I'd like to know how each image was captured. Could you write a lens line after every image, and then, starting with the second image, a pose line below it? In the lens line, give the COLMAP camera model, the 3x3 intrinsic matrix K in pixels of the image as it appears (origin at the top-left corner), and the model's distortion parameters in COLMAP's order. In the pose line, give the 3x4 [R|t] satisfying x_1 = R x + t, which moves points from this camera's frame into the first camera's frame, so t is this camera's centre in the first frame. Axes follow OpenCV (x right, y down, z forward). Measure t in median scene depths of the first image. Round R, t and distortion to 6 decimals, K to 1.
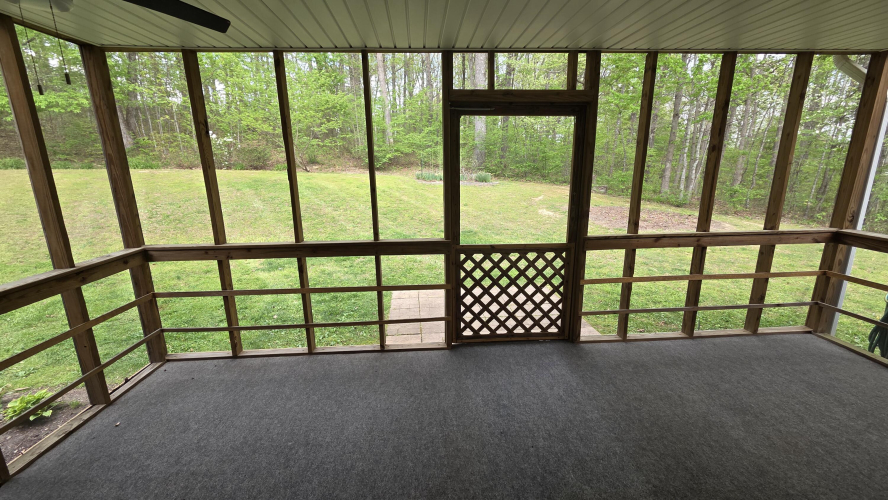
lens RADIAL K [[360.0, 0, 444.8], [0, 360.0, 245.4], [0, 0, 1]] dist [-0.001391, -0.000639]
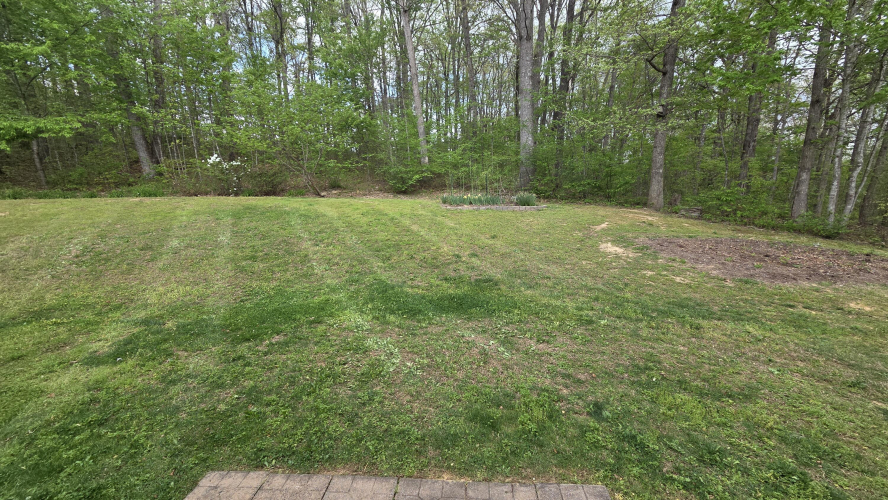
lens RADIAL K [[360.0, 0, 443.1], [0, 360.0, 249.6], [0, 0, 1]] dist [-0.001391, -0.000639]
pose [[0.985879, 0.004638, -0.167392, 0.062477], [-0.014066, 0.998377, -0.055180, -0.035804], [0.166865, 0.056756, 0.984345, 0.214253]]
